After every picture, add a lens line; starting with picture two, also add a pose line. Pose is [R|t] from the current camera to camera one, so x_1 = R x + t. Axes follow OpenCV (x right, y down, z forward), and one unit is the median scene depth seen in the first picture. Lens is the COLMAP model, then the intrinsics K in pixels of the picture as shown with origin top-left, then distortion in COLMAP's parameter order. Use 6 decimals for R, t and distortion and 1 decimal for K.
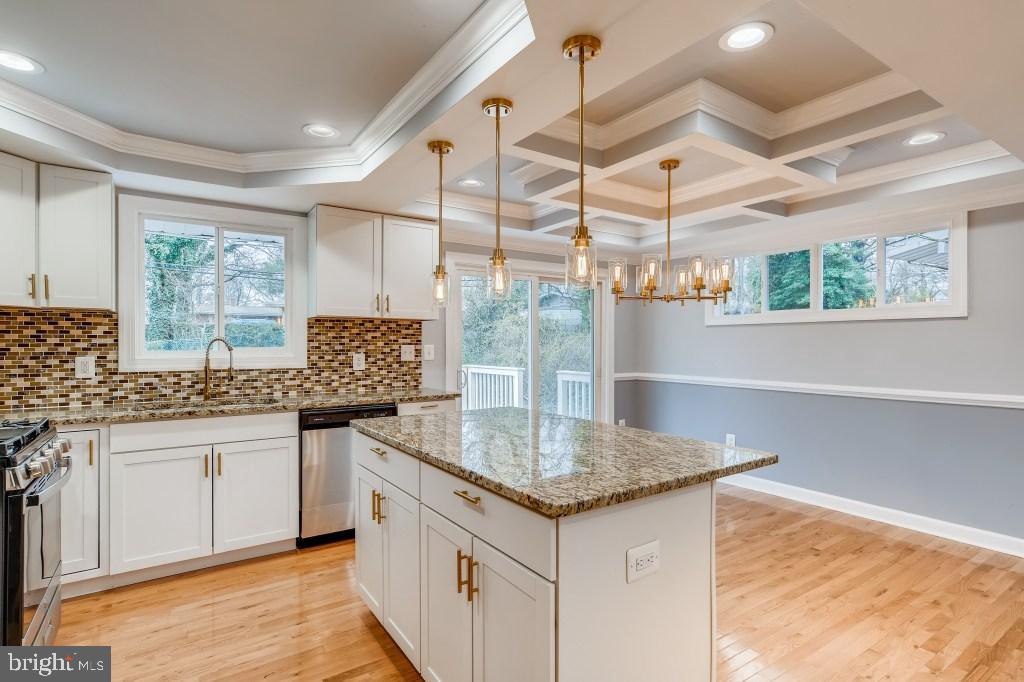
lens RADIAL K [[516.0, 0, 520.7], [0, 516.0, 342.3], [0, 0, 1]] dist [-0.003081, 0.000839]
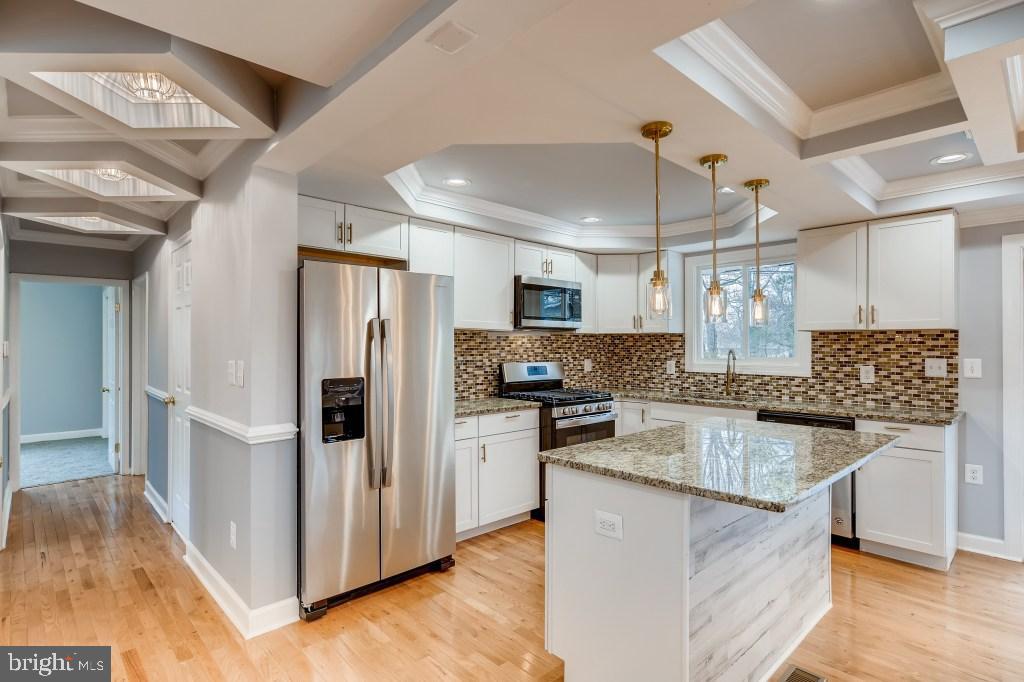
lens RADIAL K [[516.0, 0, 514.6], [0, 516.0, 343.4], [0, 0, 1]] dist [-0.003081, 0.000839]
pose [[0.151007, -0.003314, -0.988527, 0.577440], [-0.000340, 0.999994, -0.003404, -0.018303], [0.988533, 0.000850, 0.151005, 0.205317]]
